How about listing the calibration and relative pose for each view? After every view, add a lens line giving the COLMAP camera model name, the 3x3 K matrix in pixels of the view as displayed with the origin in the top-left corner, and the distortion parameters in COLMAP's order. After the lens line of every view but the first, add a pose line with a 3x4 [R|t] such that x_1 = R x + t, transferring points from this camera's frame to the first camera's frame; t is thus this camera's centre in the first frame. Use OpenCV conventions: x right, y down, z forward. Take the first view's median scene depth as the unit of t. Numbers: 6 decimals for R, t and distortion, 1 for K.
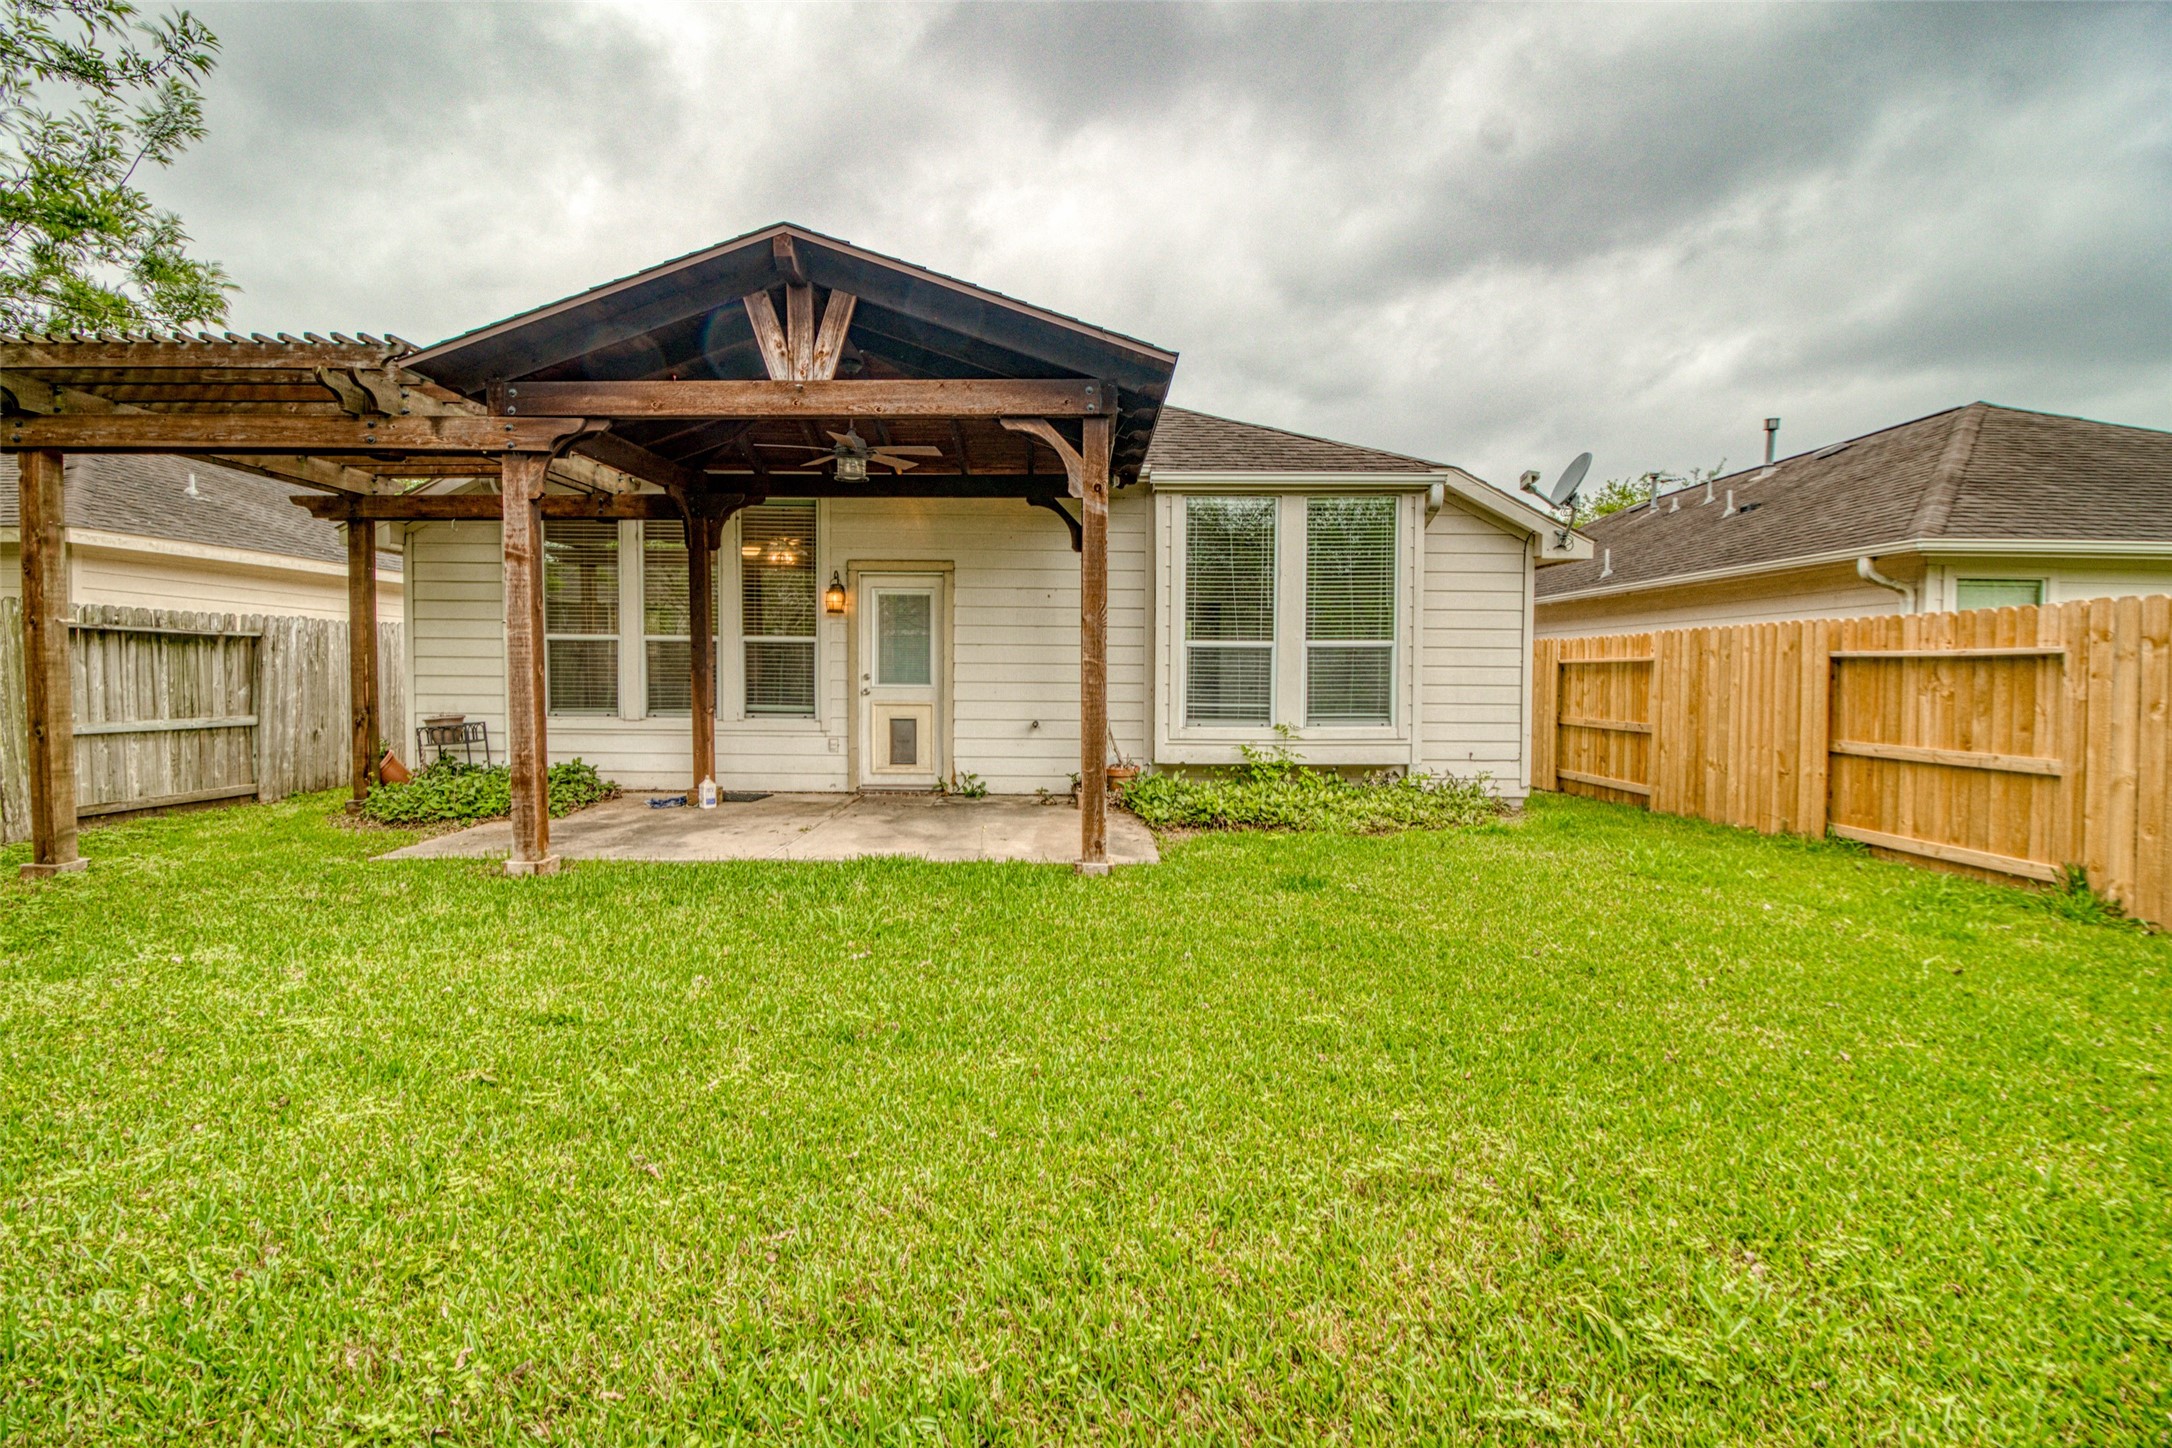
lens RADIAL K [[994.0, 0, 1095.8], [0, 994.0, 711.6], [0, 0, 1]] dist [0.005063, -0.007529]
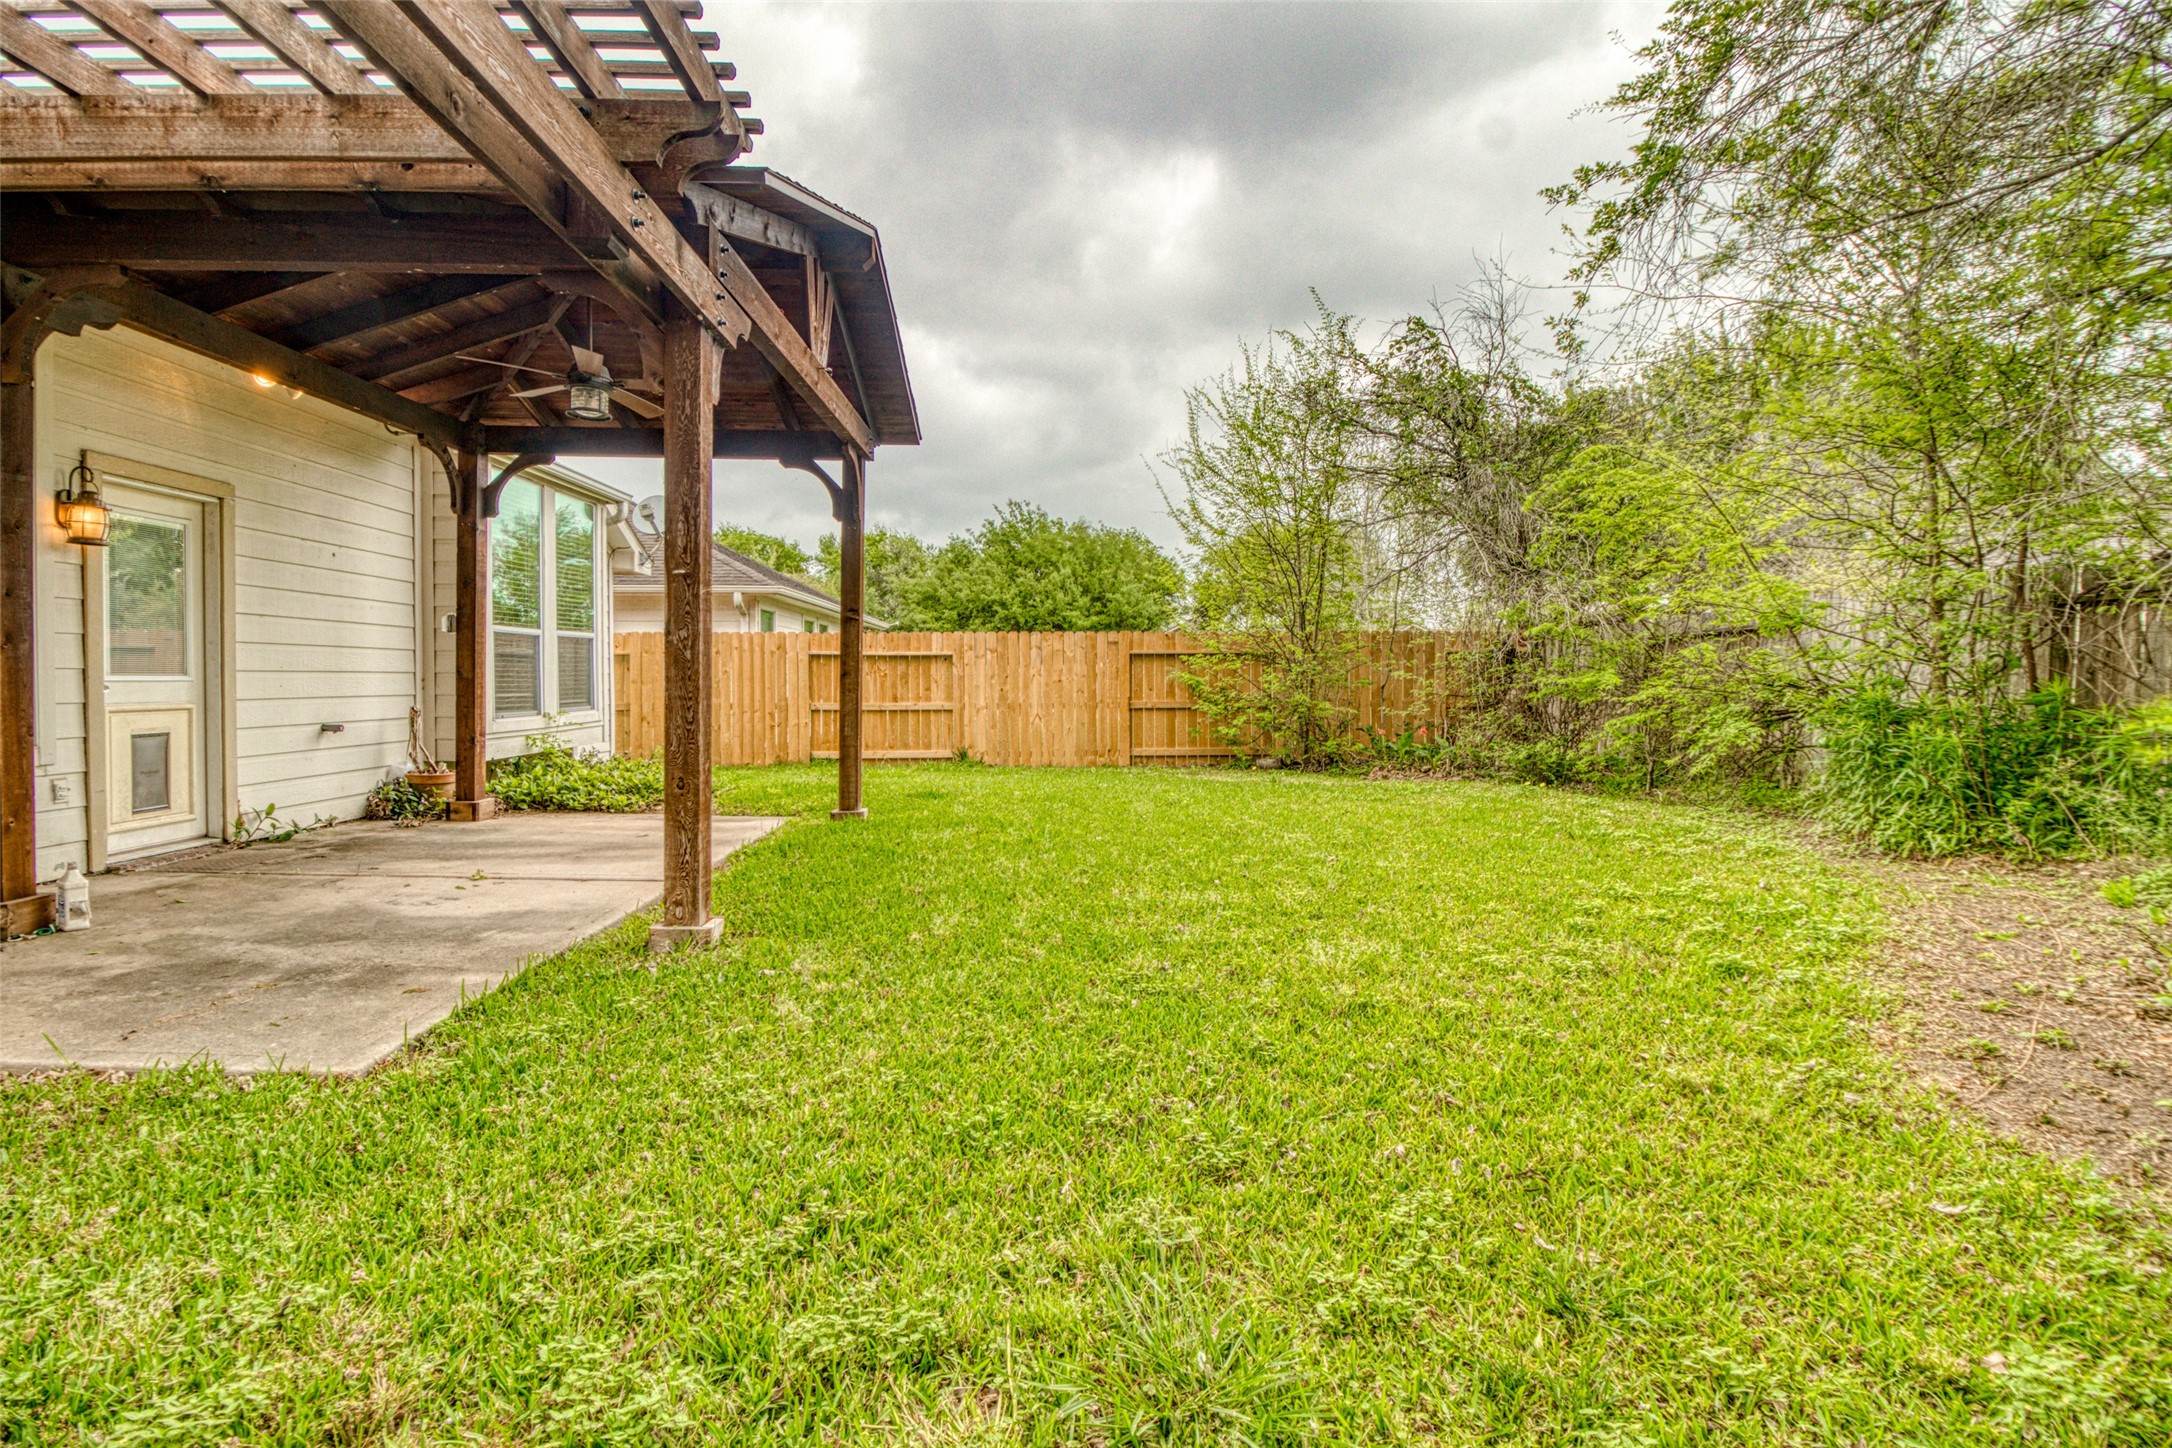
lens RADIAL K [[994.0, 0, 1059.1], [0, 994.0, 680.5], [0, 0, 1]] dist [0.005063, -0.007529]
pose [[-0.010528, -0.010091, 0.999894, -0.853308], [0.040992, 0.999104, 0.010515, -0.008926], [-0.999104, 0.041098, -0.010105, 0.515577]]
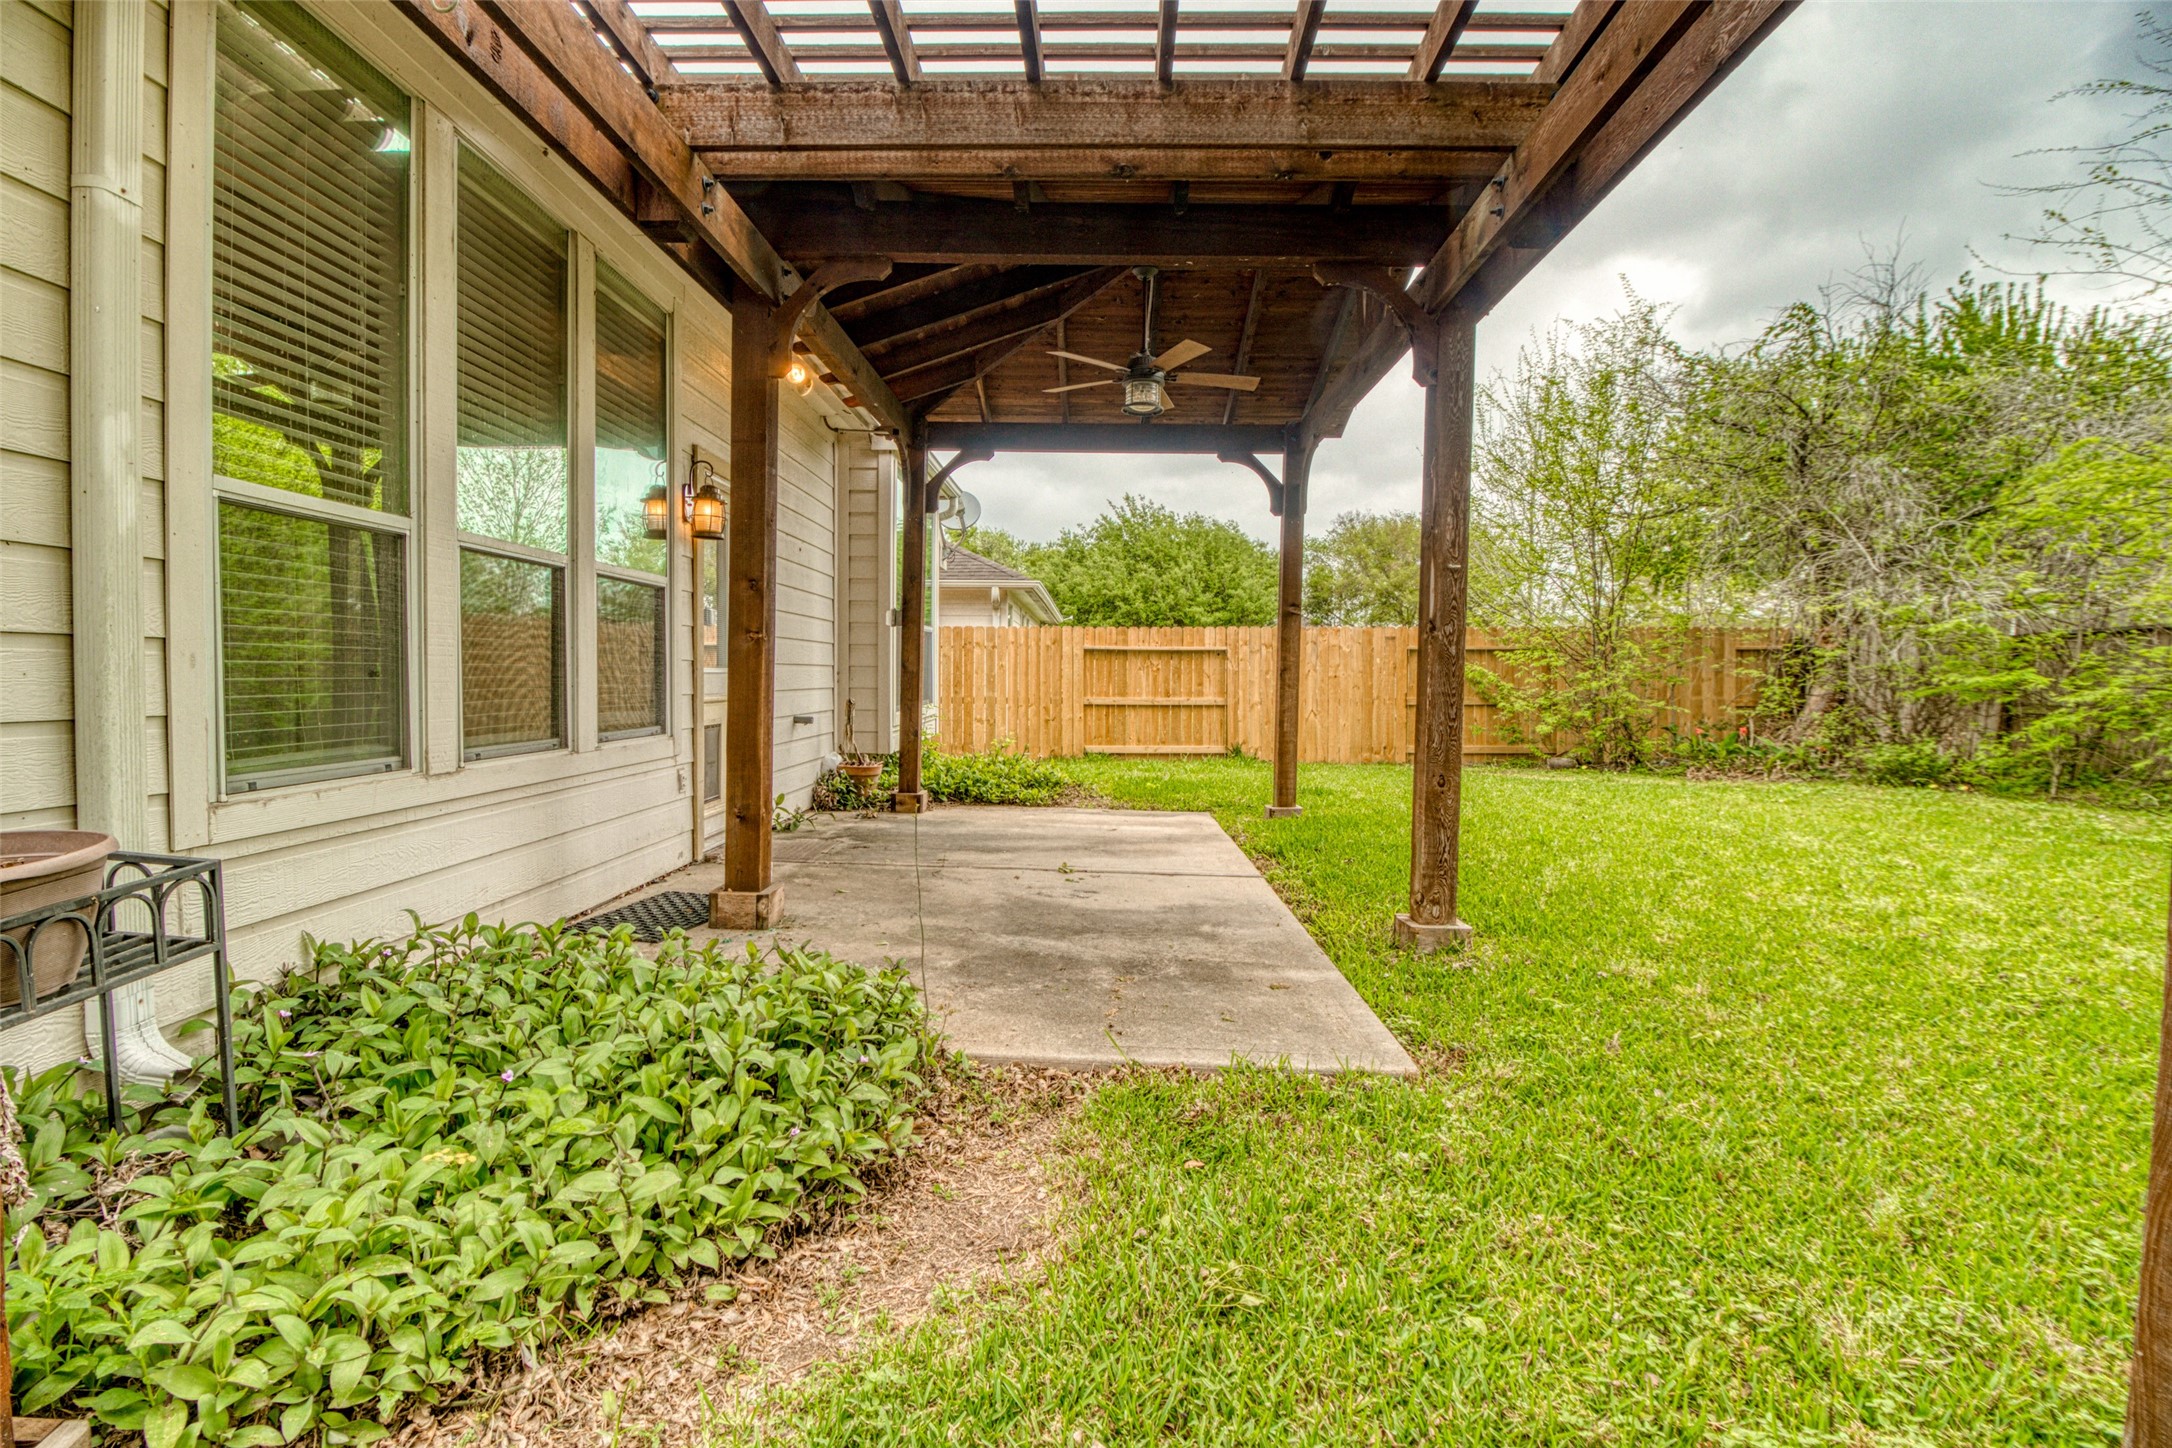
lens RADIAL K [[994.0, 0, 1092.6], [0, 994.0, 709.5], [0, 0, 1]] dist [0.005063, -0.007529]
pose [[0.018714, -0.044508, 0.998834, -0.853237], [0.032746, 0.998500, 0.043879, -0.022442], [-0.999288, 0.031887, 0.020143, 0.833781]]
